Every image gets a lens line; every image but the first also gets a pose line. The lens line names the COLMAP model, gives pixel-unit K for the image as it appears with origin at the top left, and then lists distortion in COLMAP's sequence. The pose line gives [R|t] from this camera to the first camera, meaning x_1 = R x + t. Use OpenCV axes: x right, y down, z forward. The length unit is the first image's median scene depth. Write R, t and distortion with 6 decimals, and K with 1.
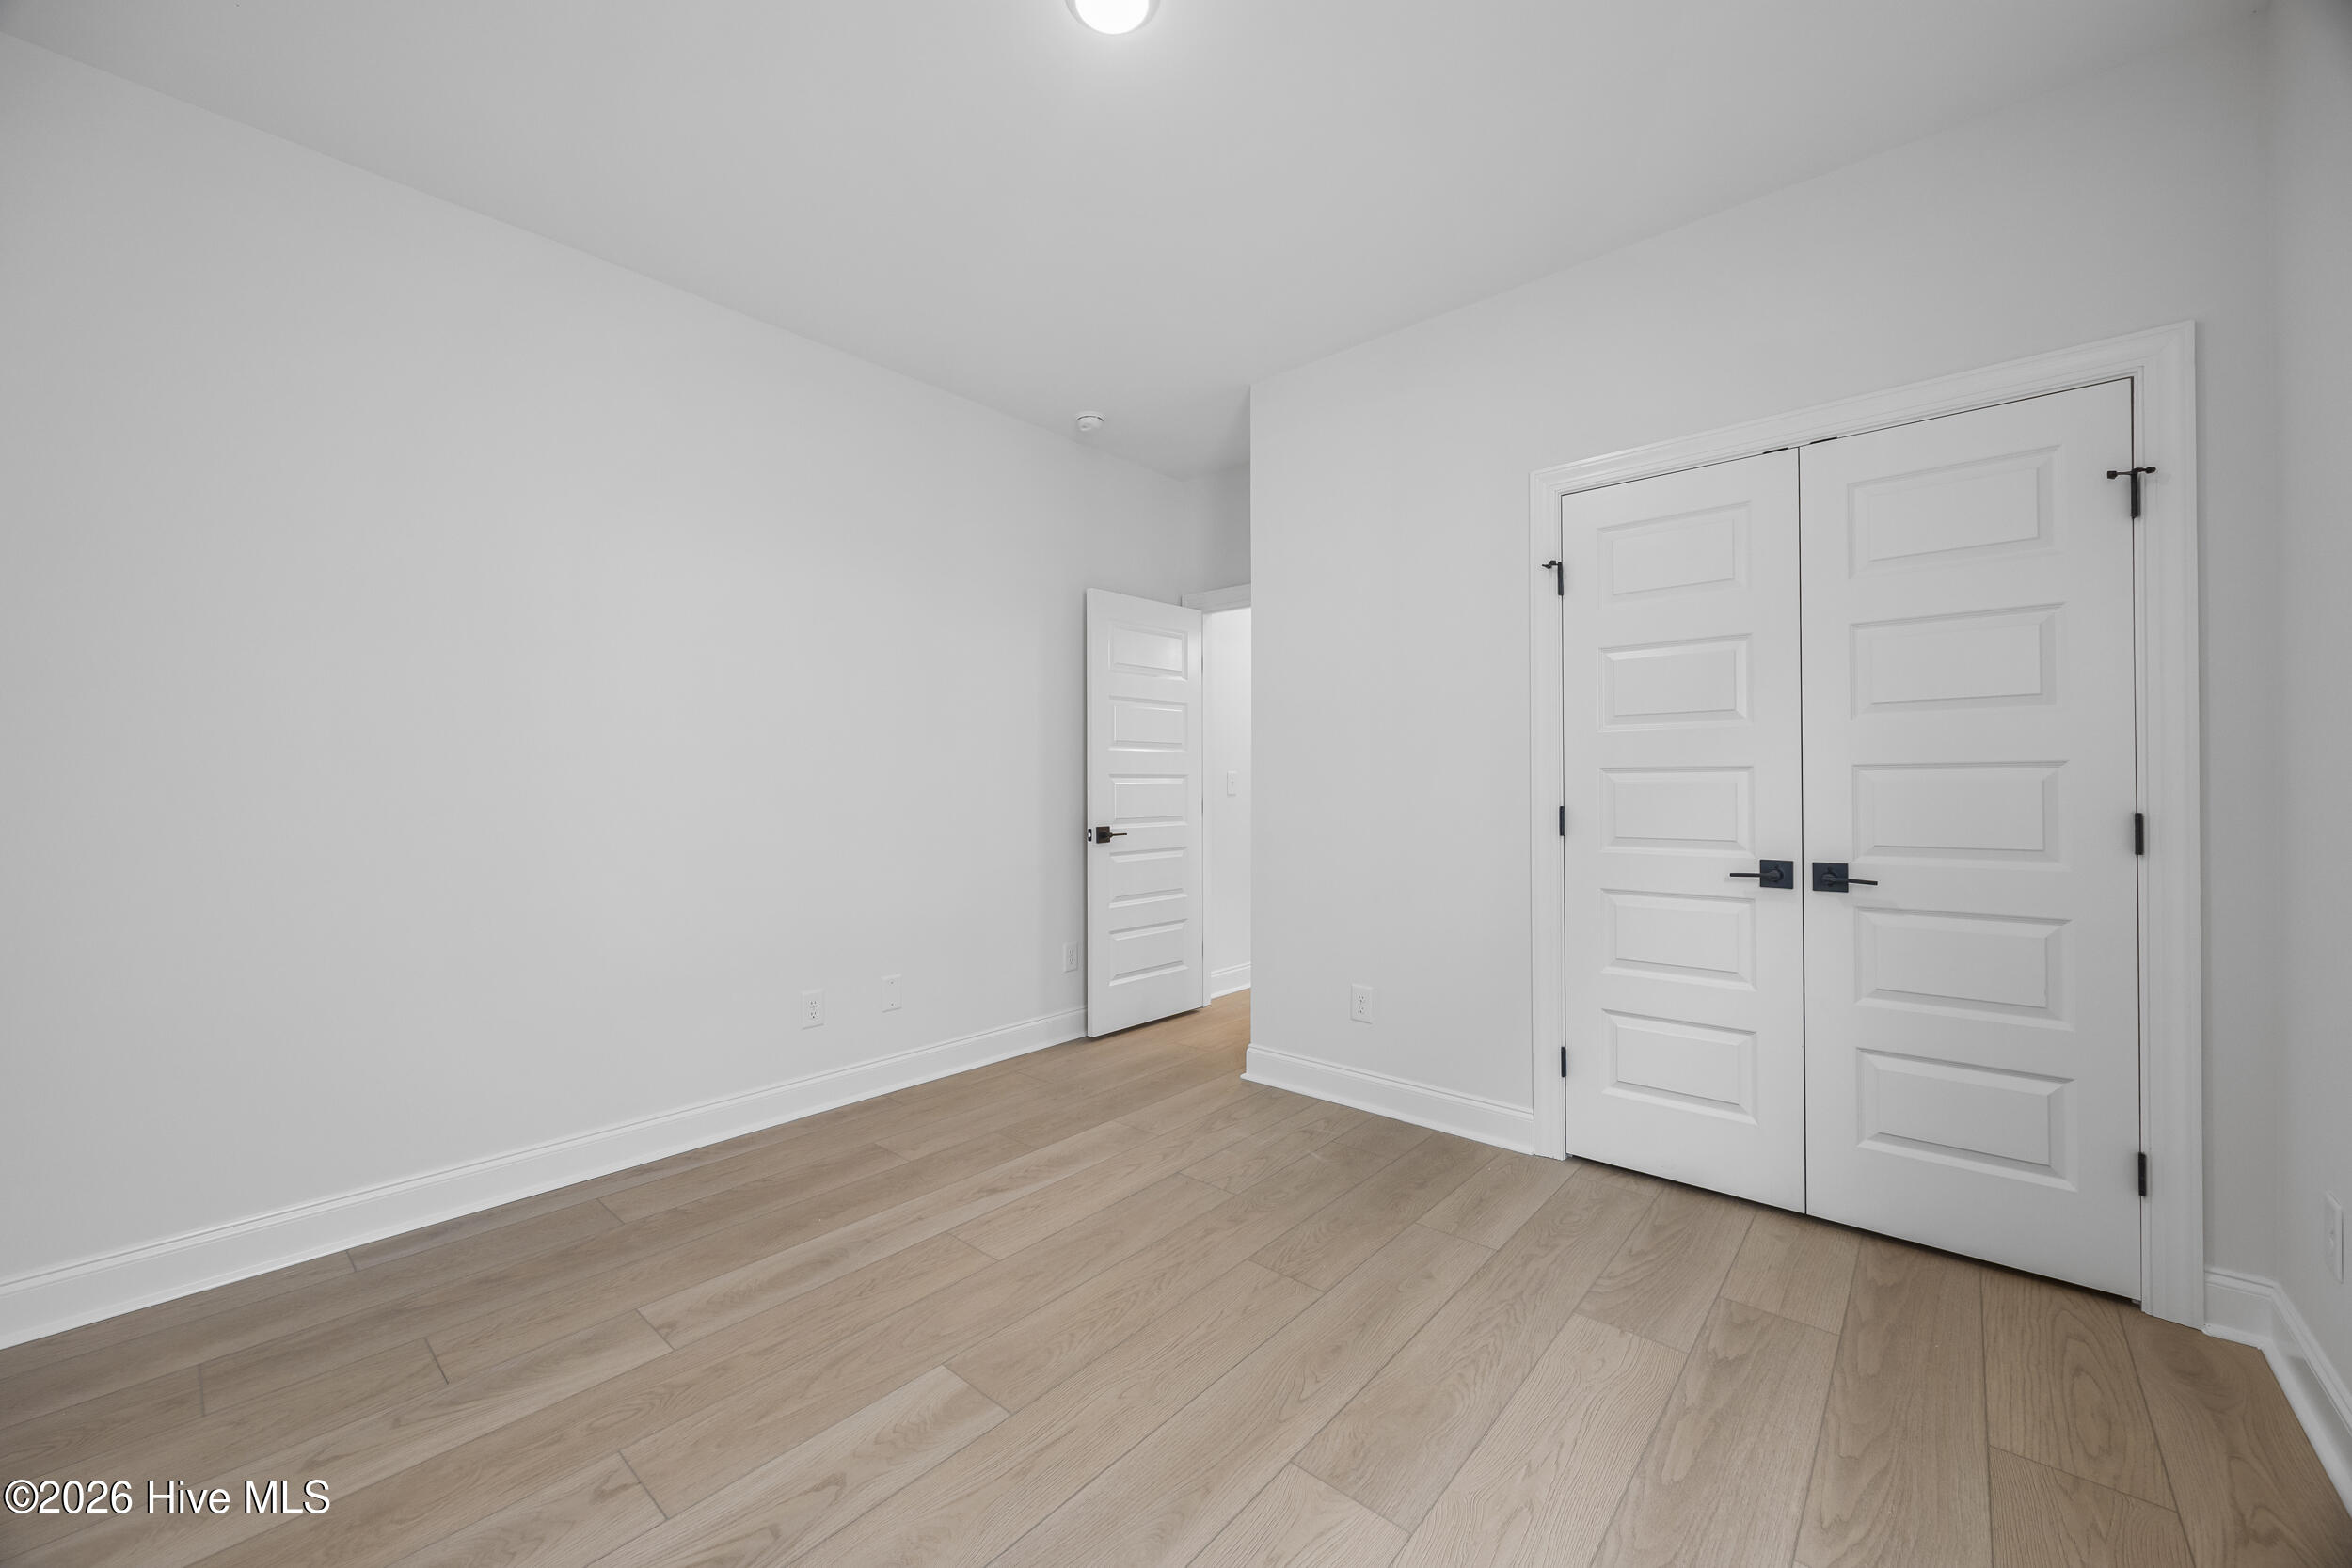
lens RADIAL K [[900.5, 0, 1176.0], [0, 900.5, 784.0], [0, 0, 1]] dist [-0.000704, -0.000108]
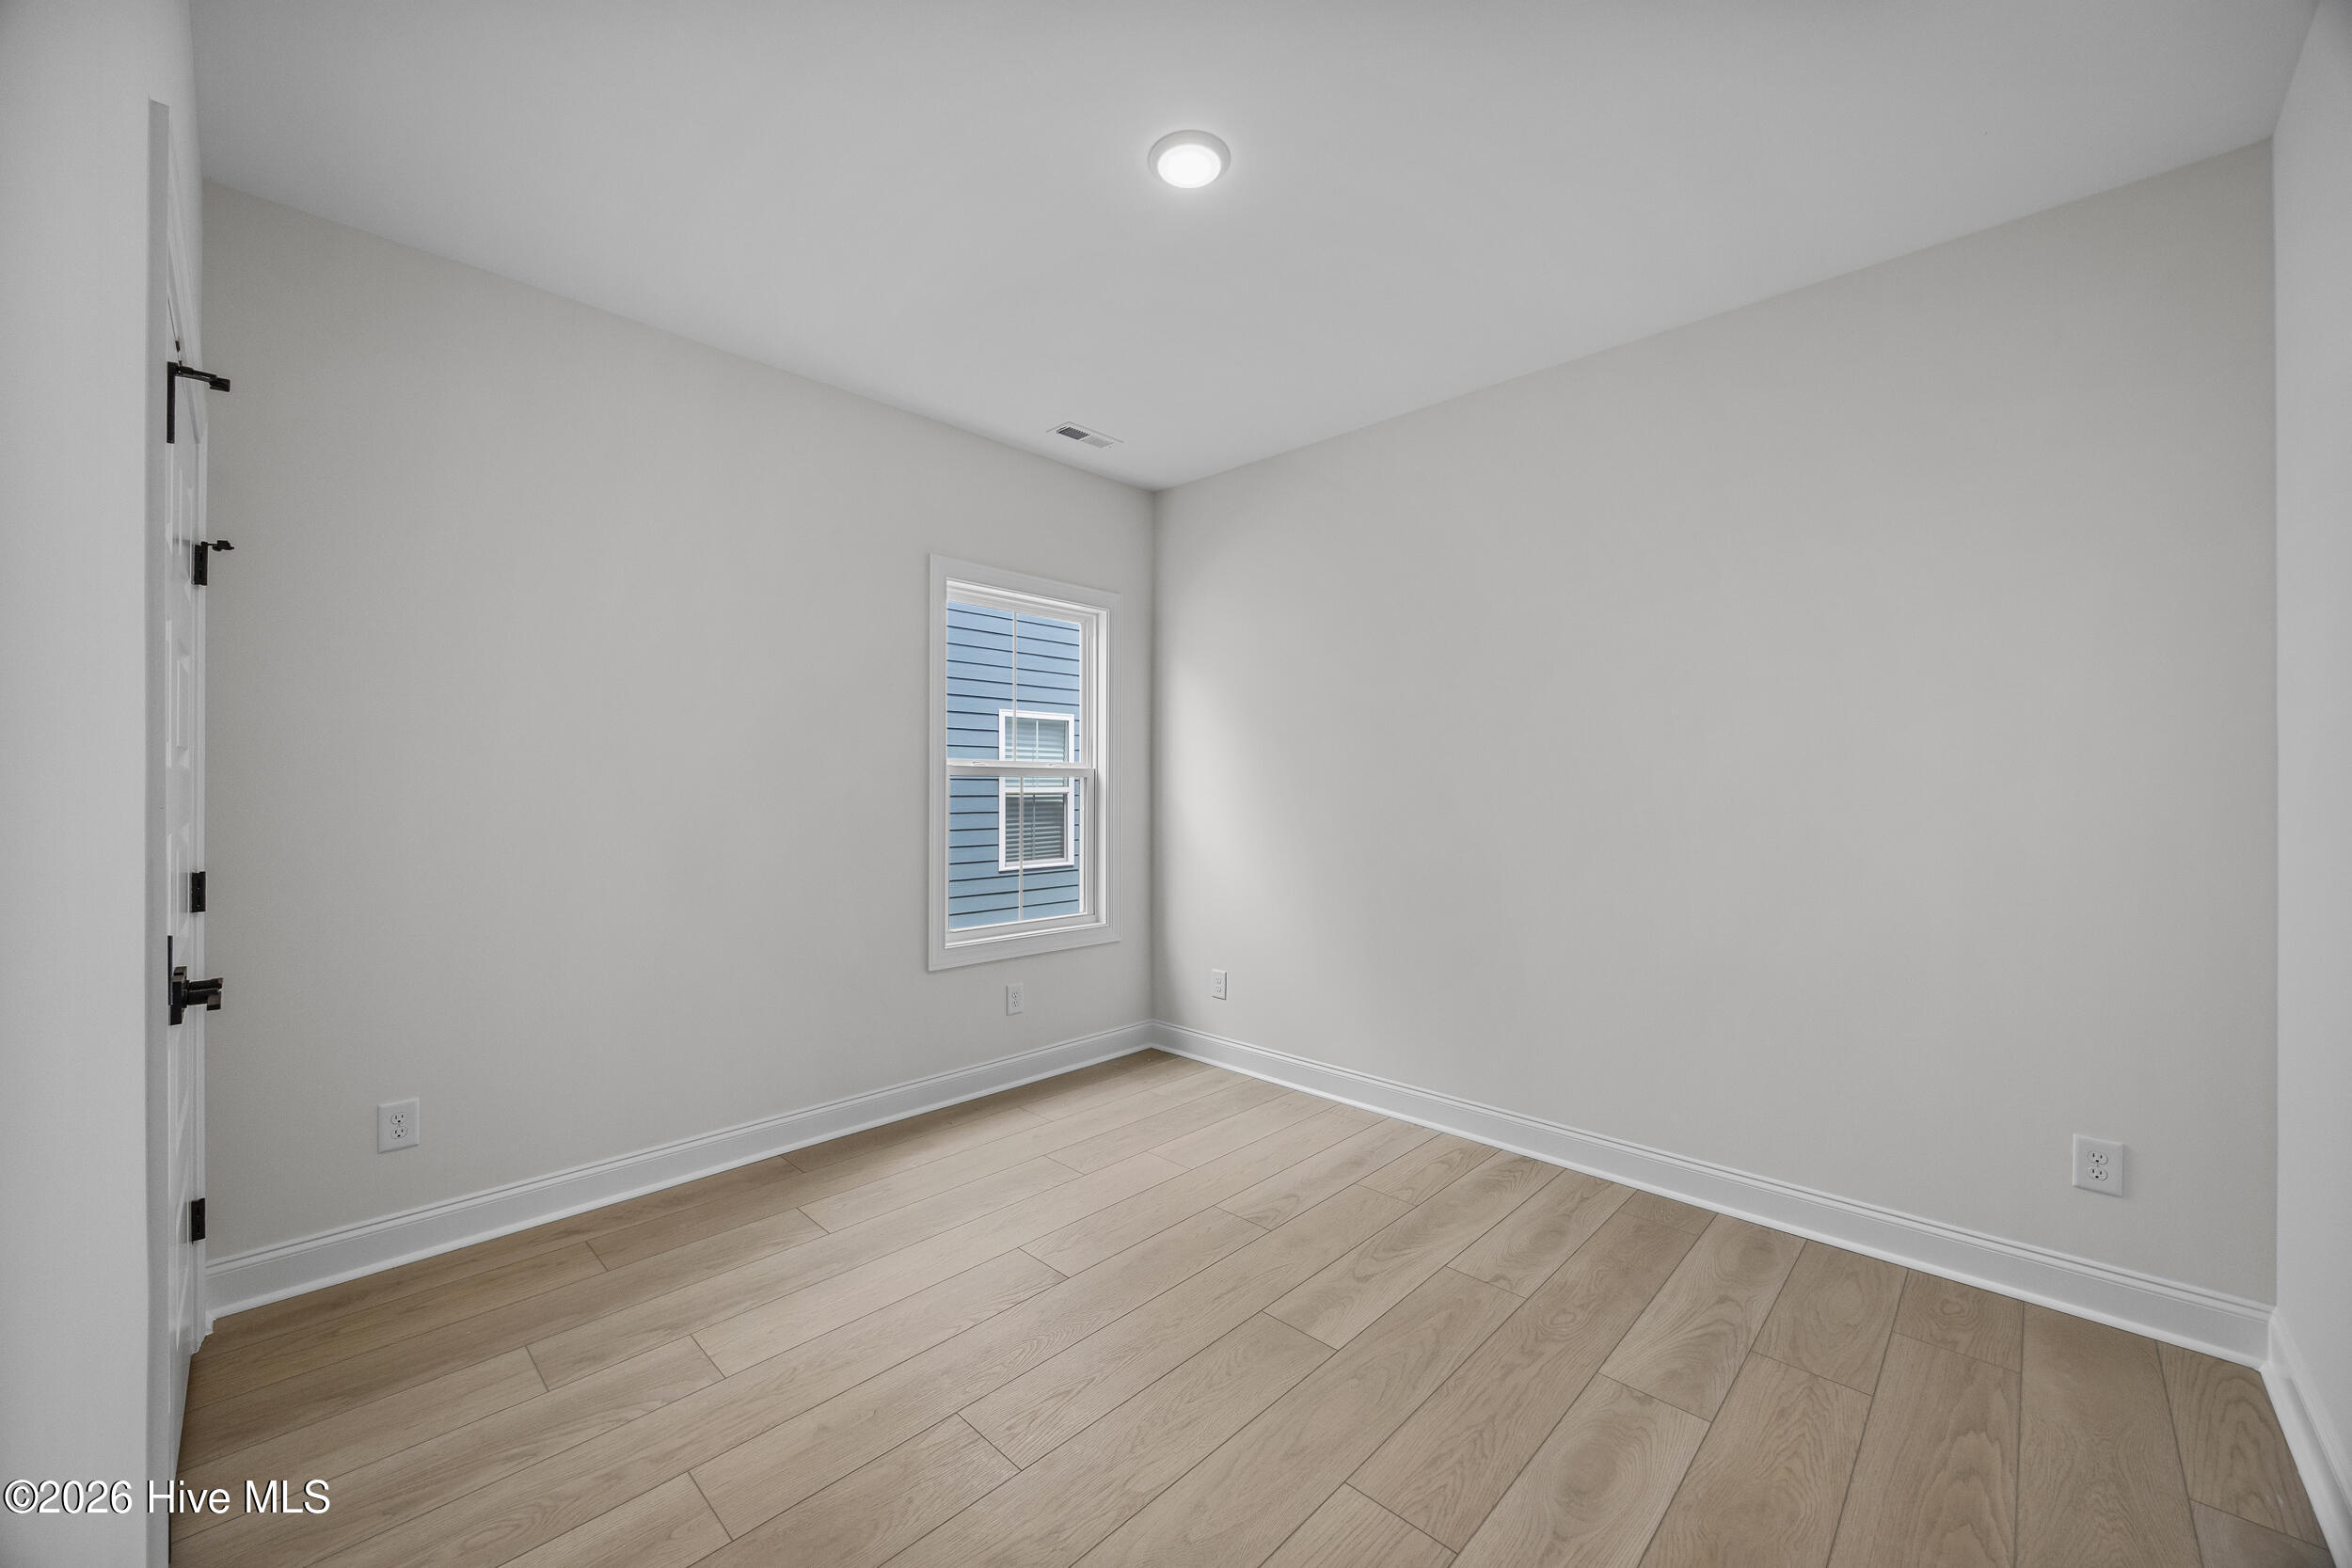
lens RADIAL K [[900.5, 0, 1176.0], [0, 900.5, 784.0], [0, 0, 1]] dist [-0.000704, -0.000108]
pose [[-0.998677, -0.000112, 0.051428, -0.102787], [-0.000160, 1.000000, -0.000921, -0.067312], [-0.051428, -0.000928, -0.998676, 1.954702]]
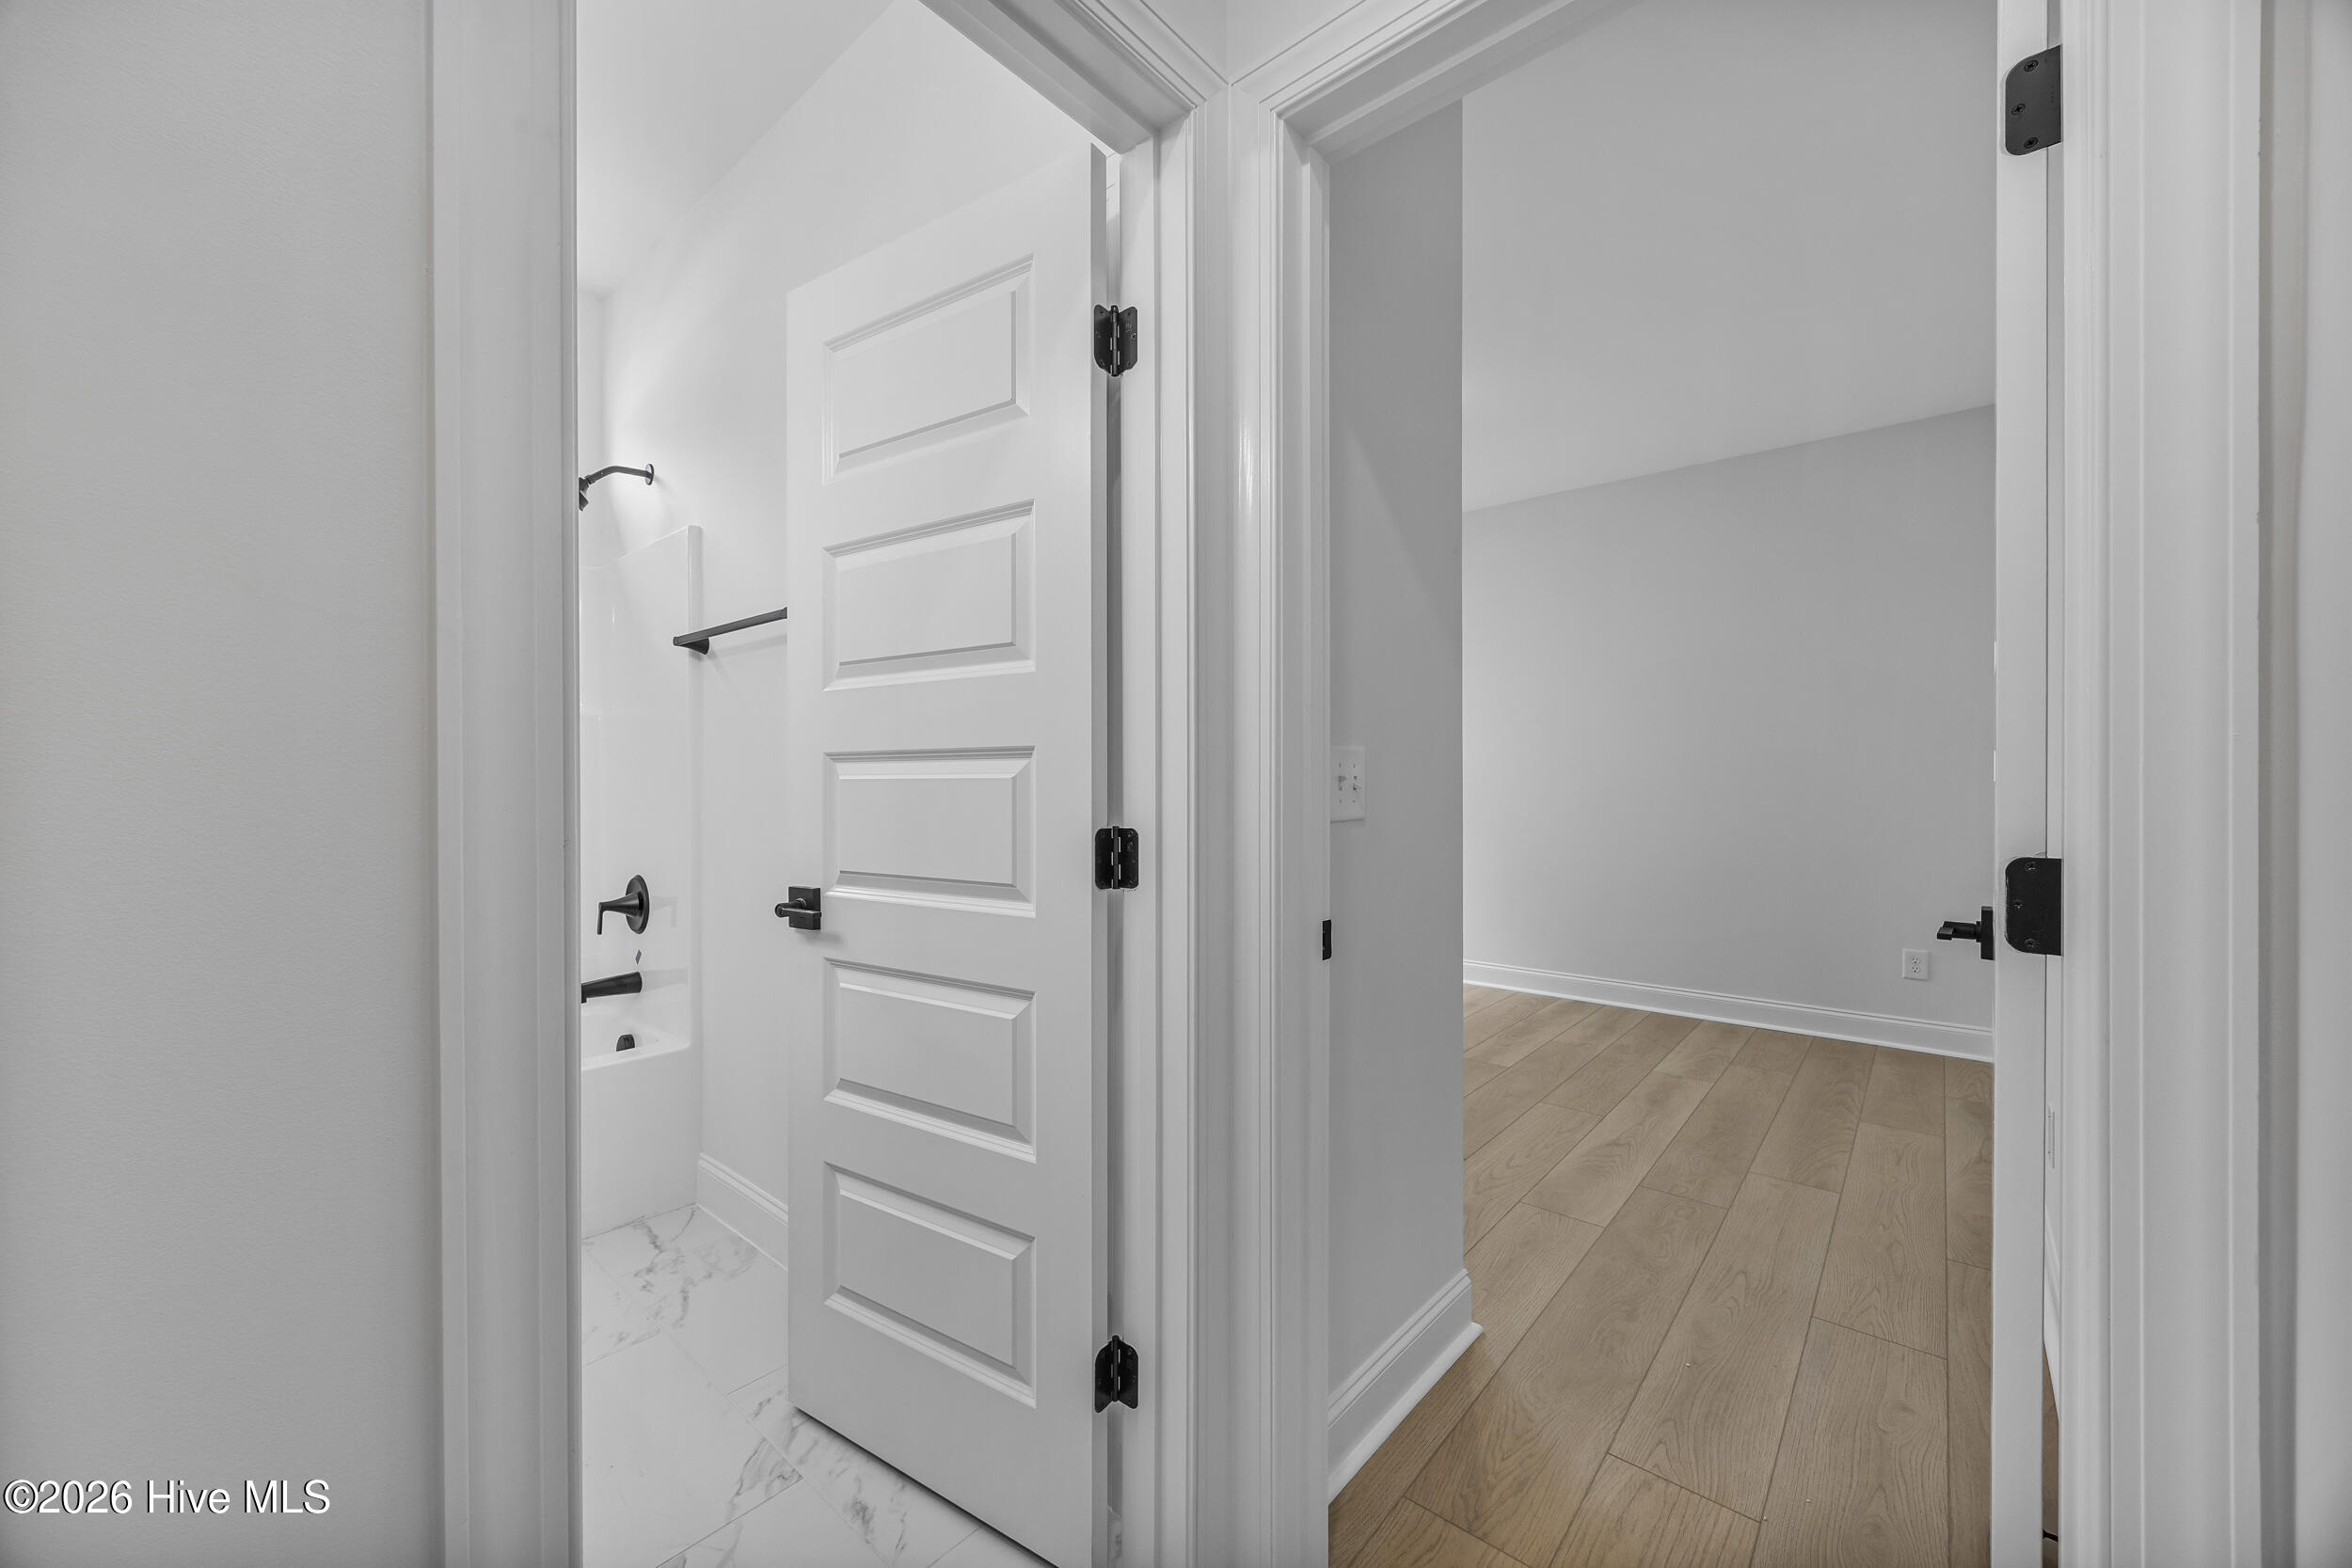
lens RADIAL K [[900.5, 0, 1176.0], [0, 900.5, 784.0], [0, 0, 1]] dist [-0.000704, -0.000108]
pose [[-0.999939, 0.006660, -0.008823, 0.465329], [0.006639, 0.999975, 0.002431, -0.009679], [0.008839, 0.002372, -0.999958, 2.760505]]
